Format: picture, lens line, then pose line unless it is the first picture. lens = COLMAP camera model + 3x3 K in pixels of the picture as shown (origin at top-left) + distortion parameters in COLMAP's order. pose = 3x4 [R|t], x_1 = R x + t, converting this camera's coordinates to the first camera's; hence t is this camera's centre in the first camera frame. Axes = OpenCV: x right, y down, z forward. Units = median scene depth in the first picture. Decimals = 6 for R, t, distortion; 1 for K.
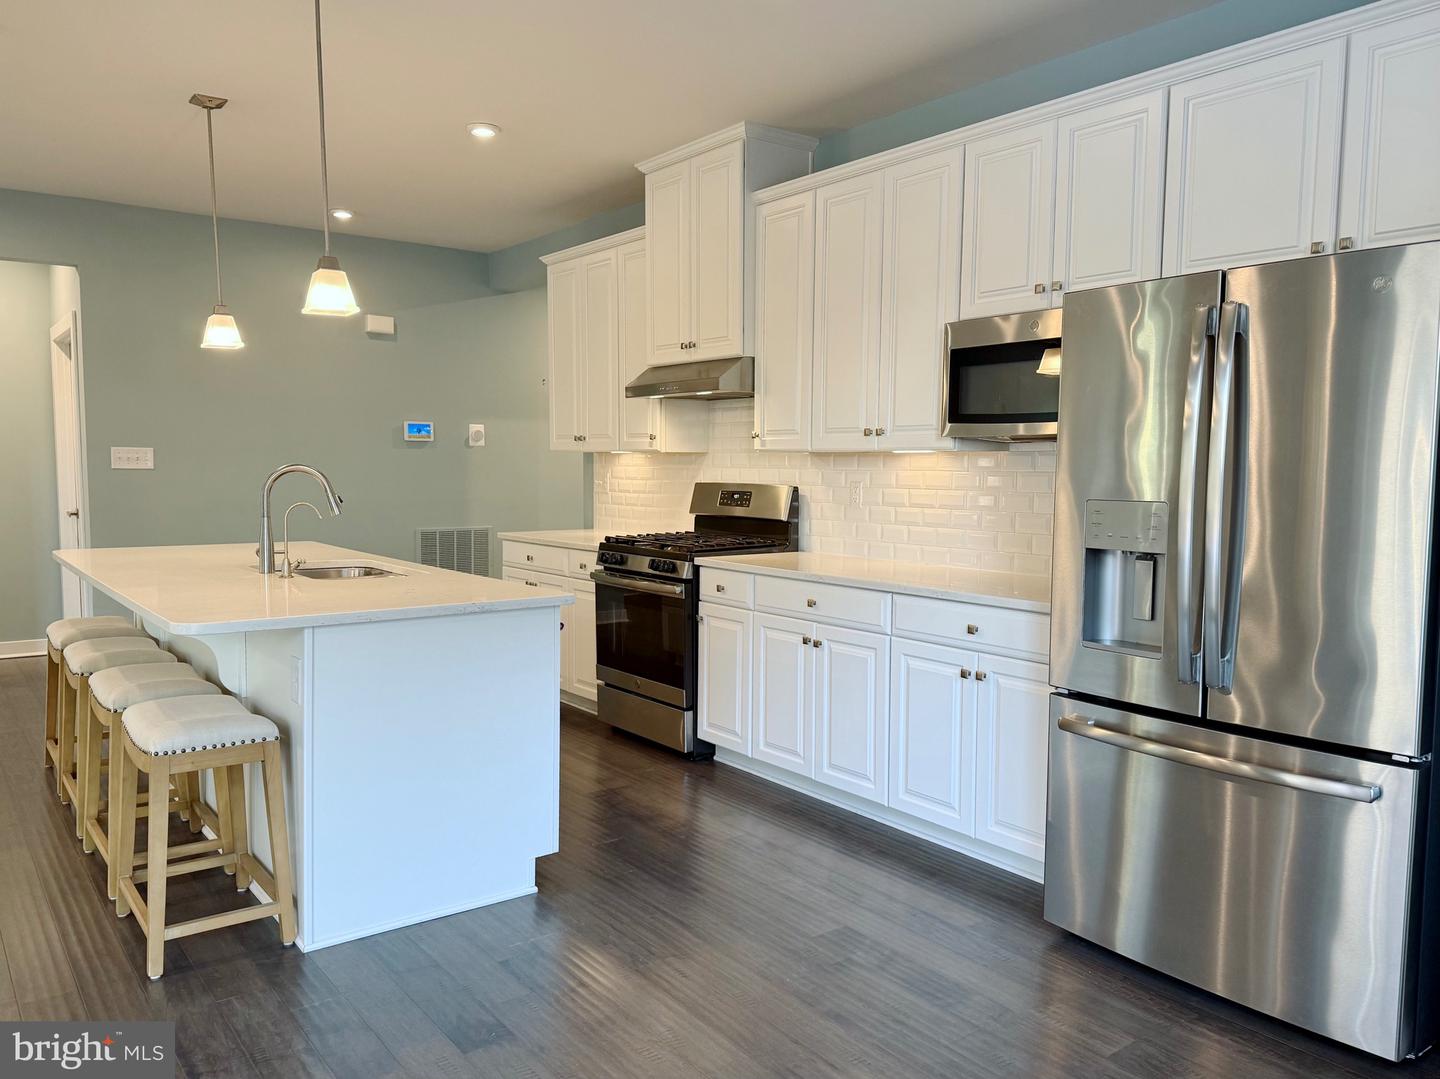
lens RADIAL K [[1037.9, 0, 713.6], [0, 1037.9, 544.9], [0, 0, 1]] dist [0.001868, 0.000615]
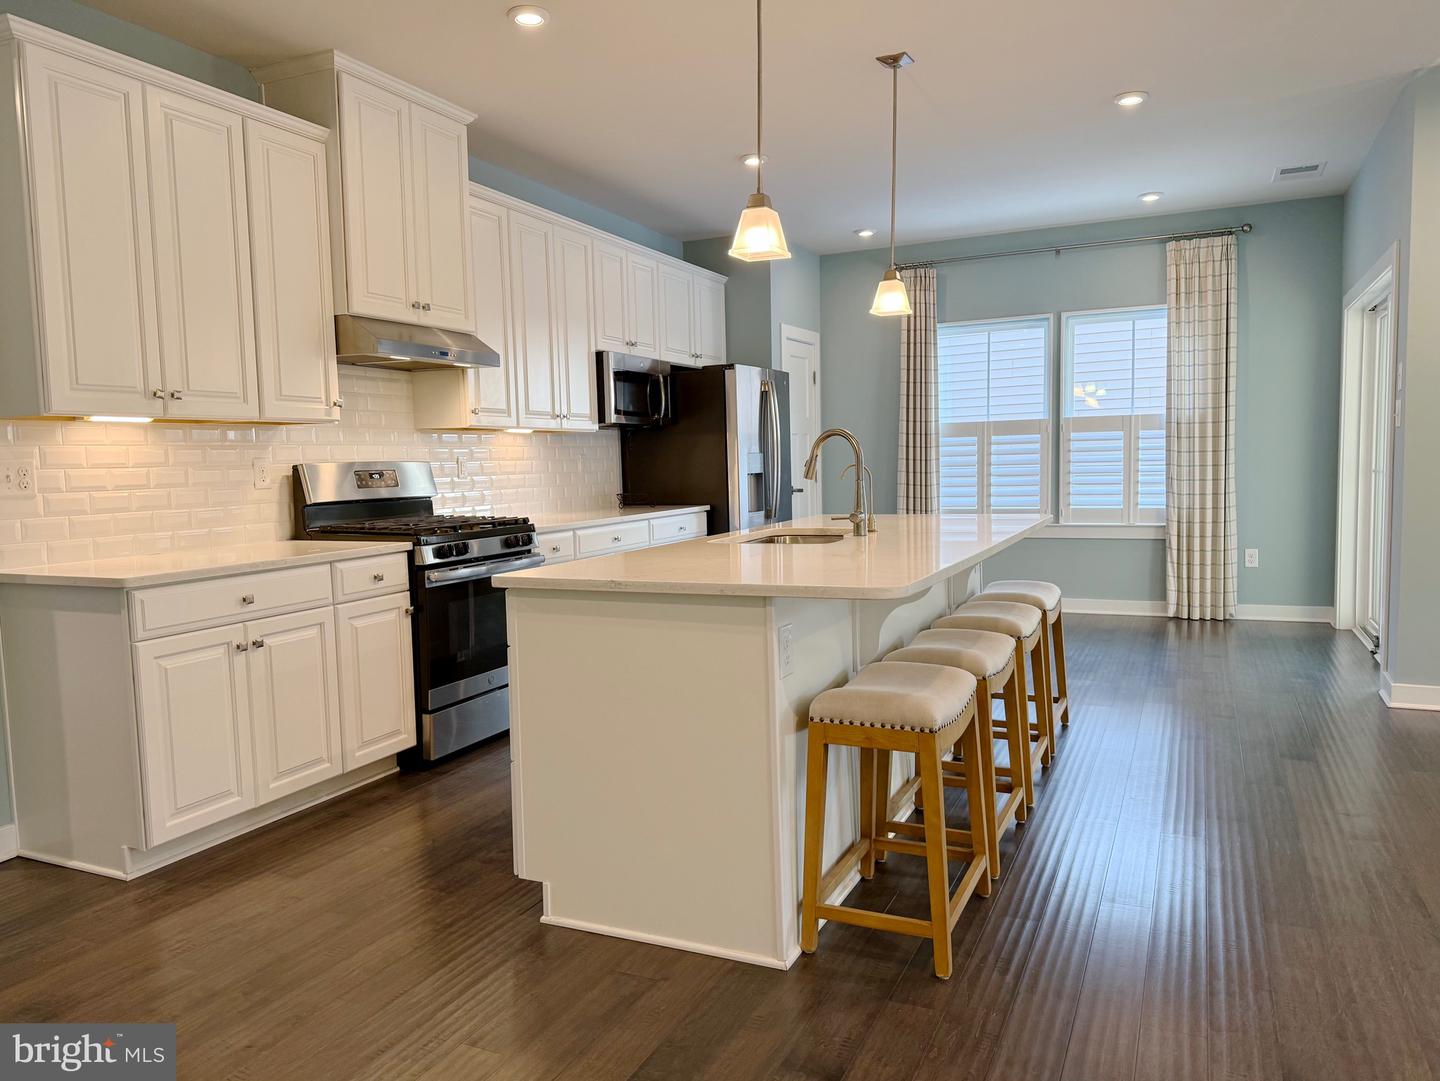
lens RADIAL K [[1037.9, 0, 713.6], [0, 1037.9, 545.9], [0, 0, 1]] dist [0.001868, 0.000615]
pose [[-0.458921, -0.098189, 0.883035, -0.952688], [0.065506, 0.987430, 0.143842, -0.099732], [-0.886059, 0.123856, -0.446720, 1.183294]]
